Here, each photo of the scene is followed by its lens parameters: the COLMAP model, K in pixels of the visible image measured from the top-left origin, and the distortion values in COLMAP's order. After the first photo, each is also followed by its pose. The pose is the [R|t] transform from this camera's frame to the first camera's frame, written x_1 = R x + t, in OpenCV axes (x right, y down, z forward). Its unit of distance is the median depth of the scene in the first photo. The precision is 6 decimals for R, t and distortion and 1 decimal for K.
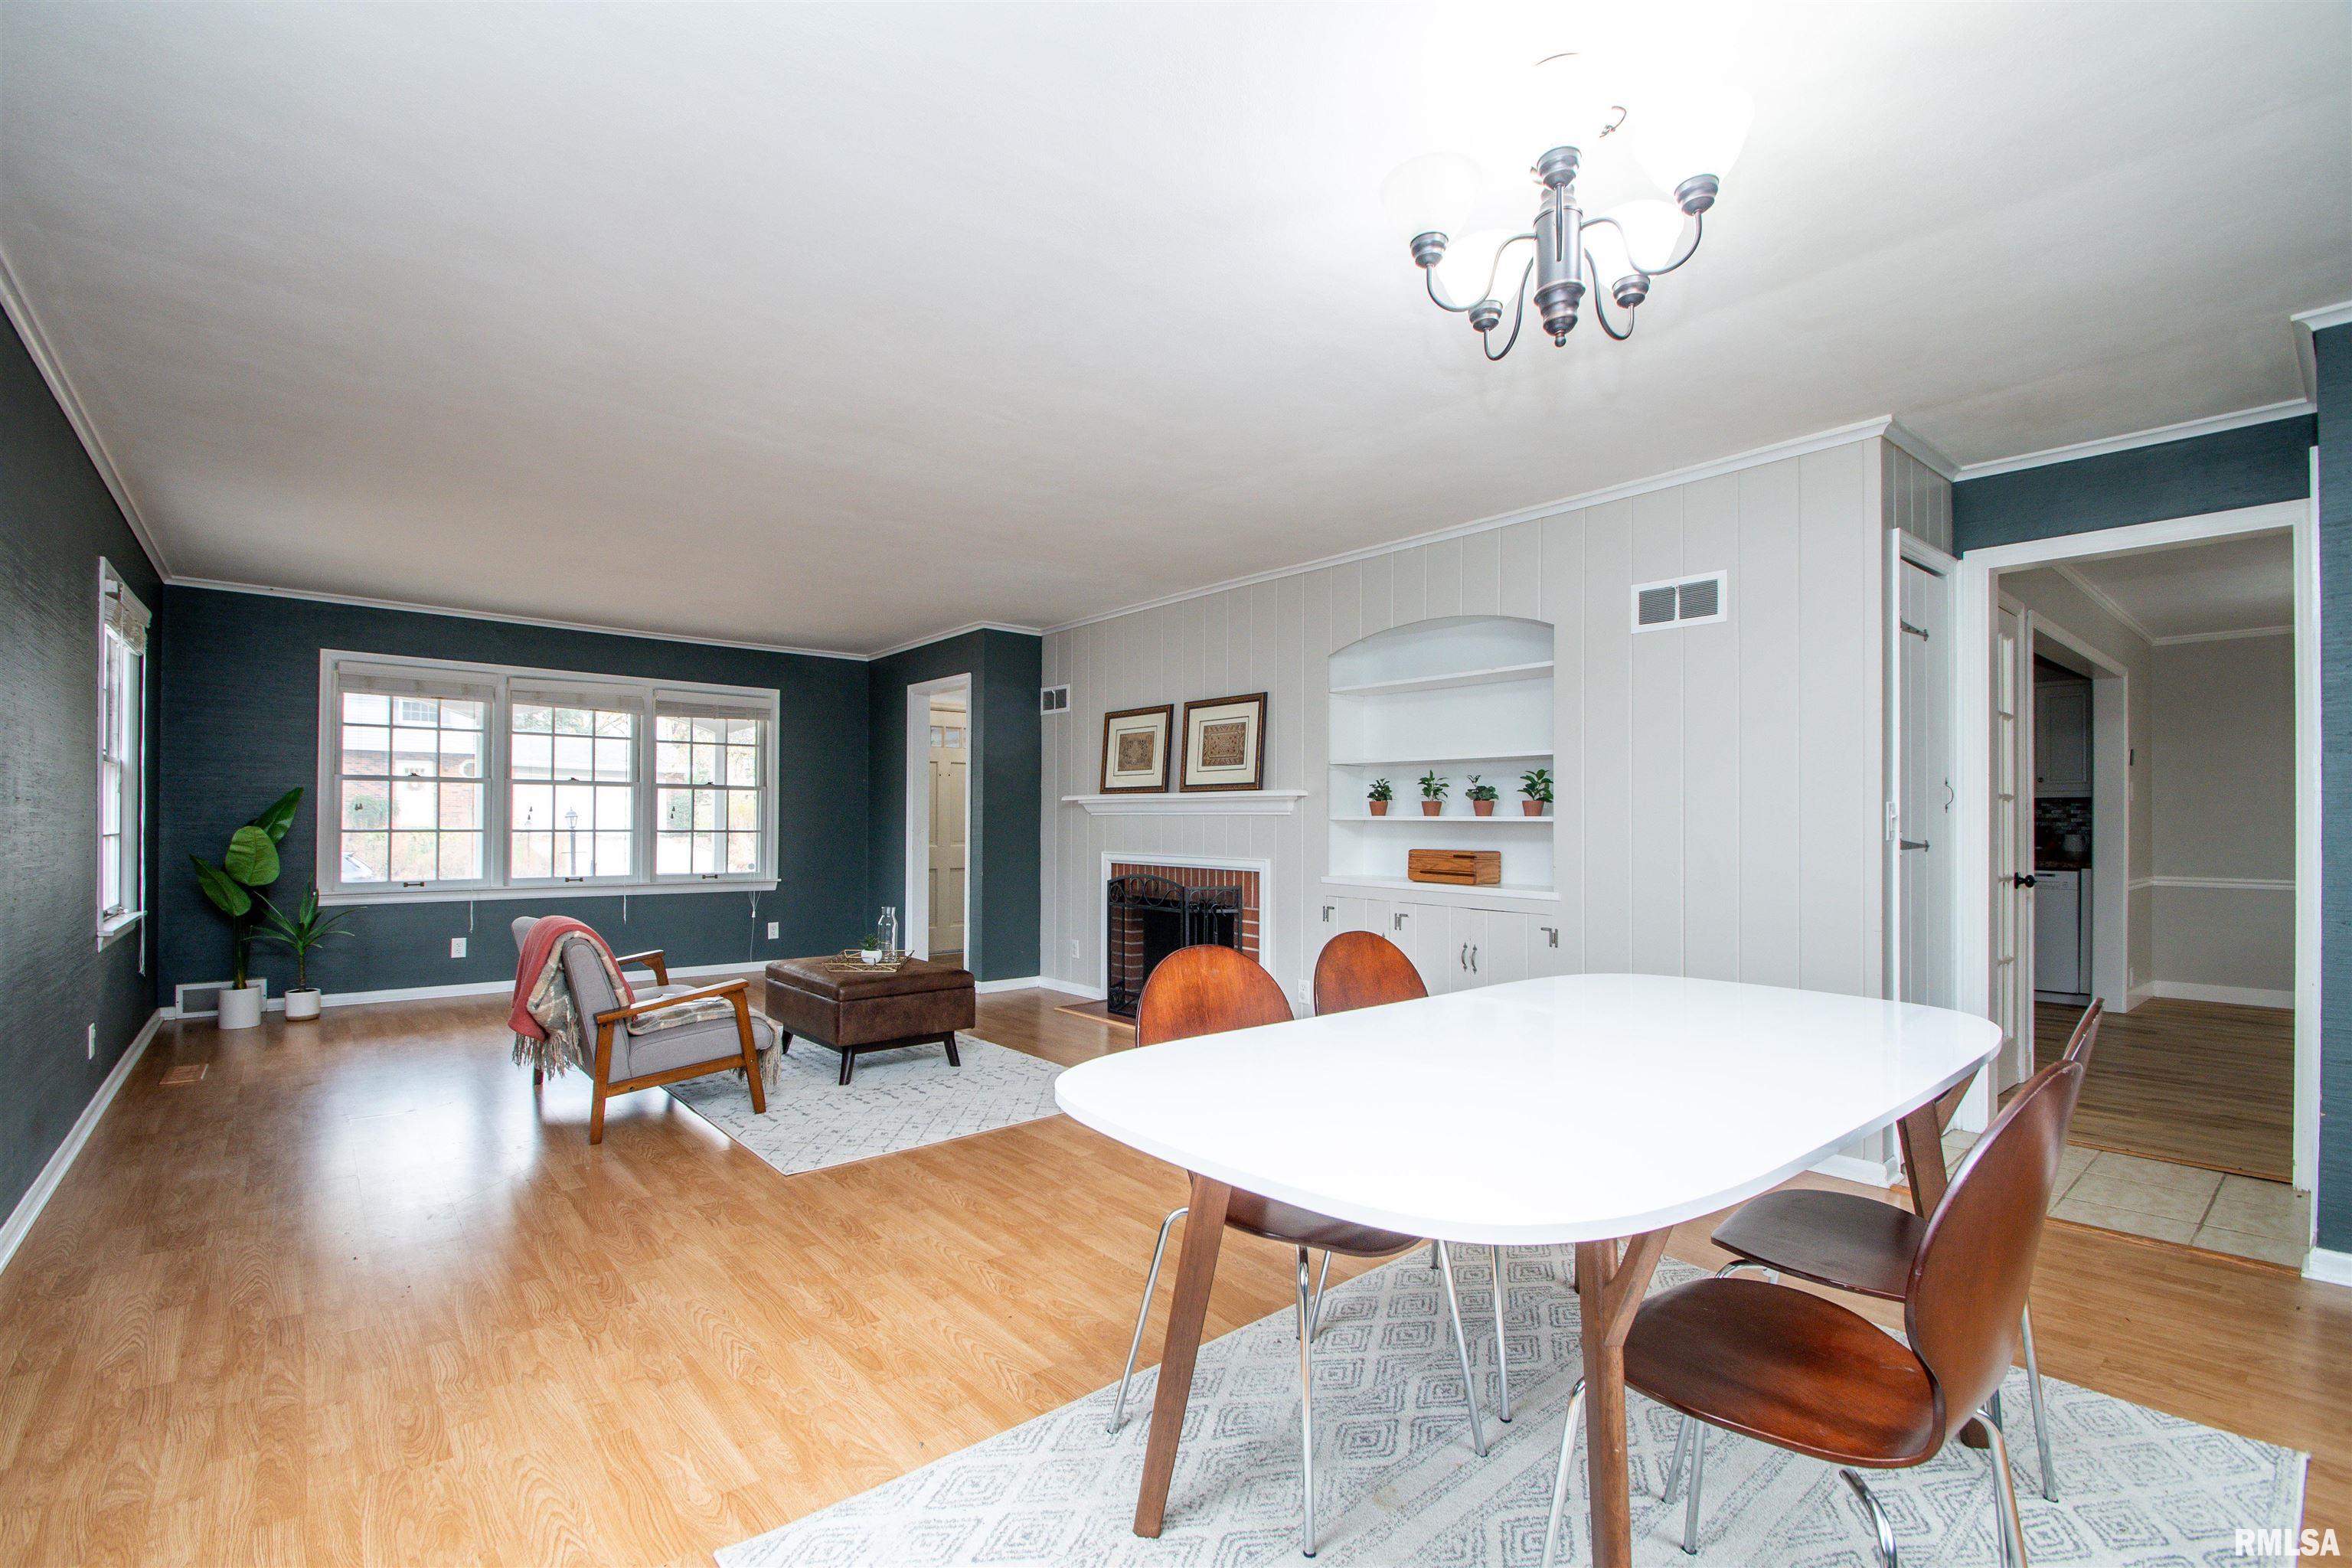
lens RADIAL K [[1057.8, 0, 1183.3], [0, 1057.8, 815.4], [0, 0, 1]] dist [0.005020, -0.008160]
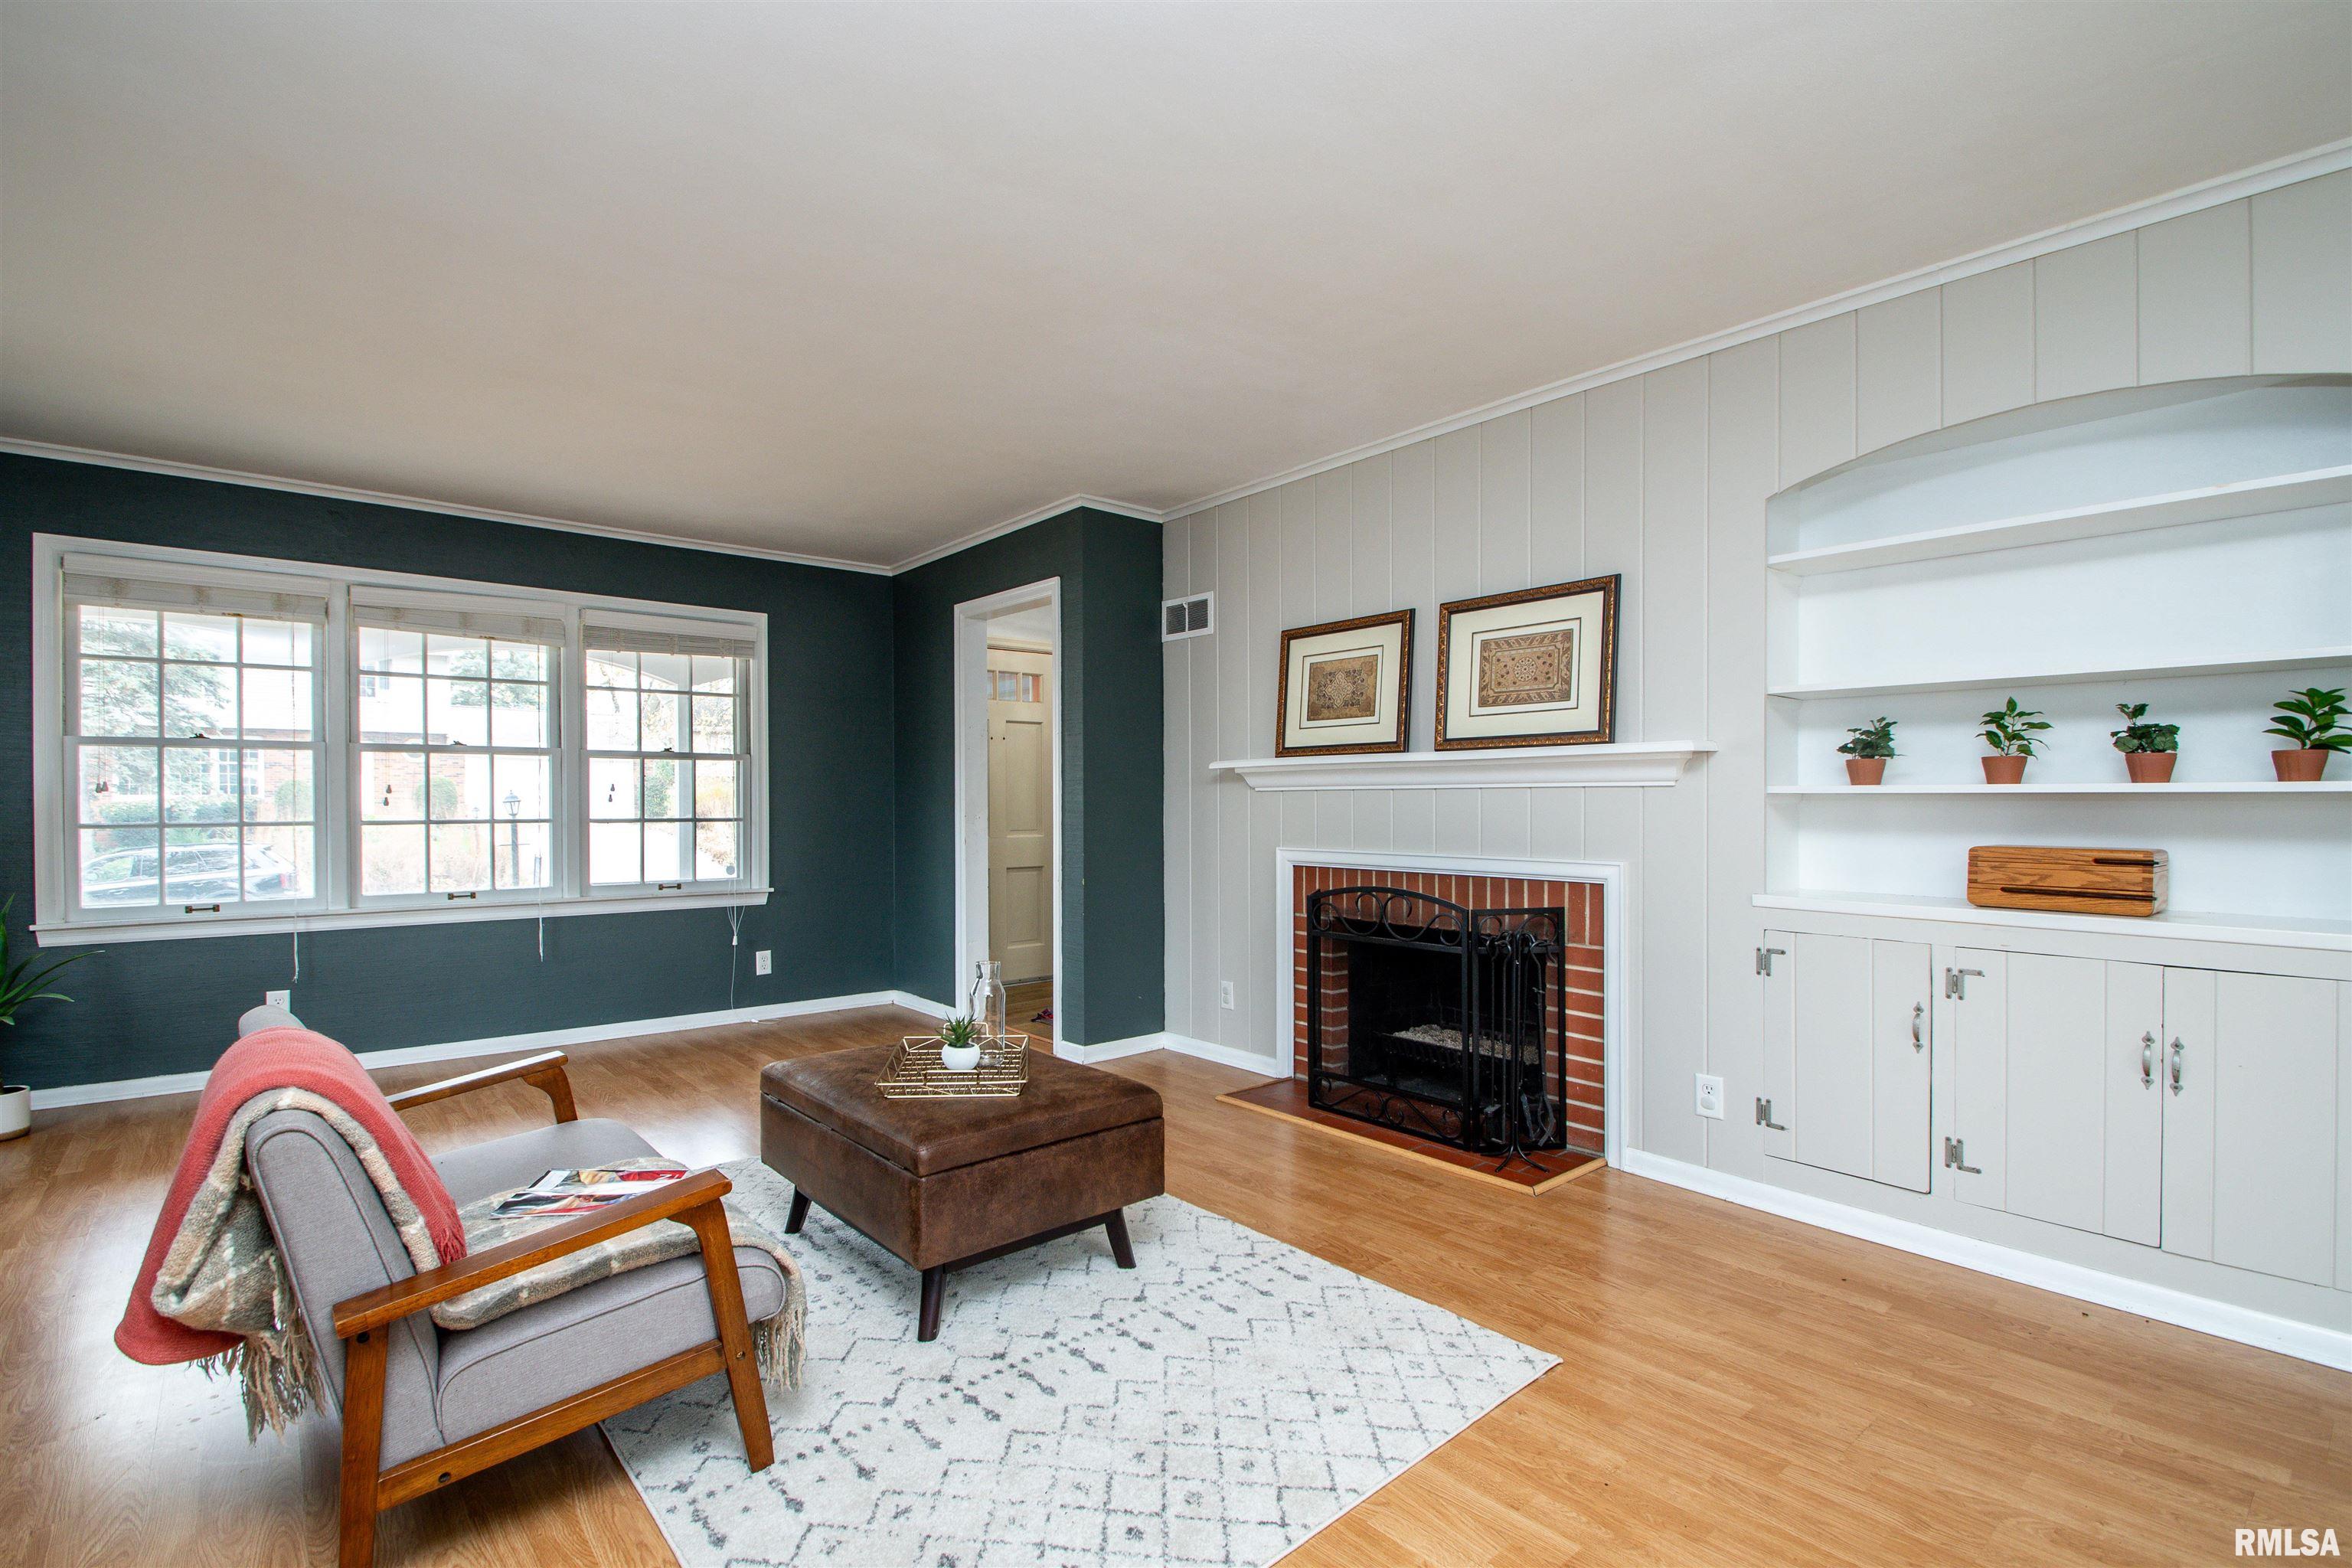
lens RADIAL K [[1057.8, 0, 1178.7], [0, 1057.8, 808.8], [0, 0, 1]] dist [0.005020, -0.008160]
pose [[0.999854, -0.008688, 0.014743, -0.149688], [0.008487, 0.999871, 0.013668, 0.001573], [-0.014859, -0.013541, 0.999798, 0.365355]]
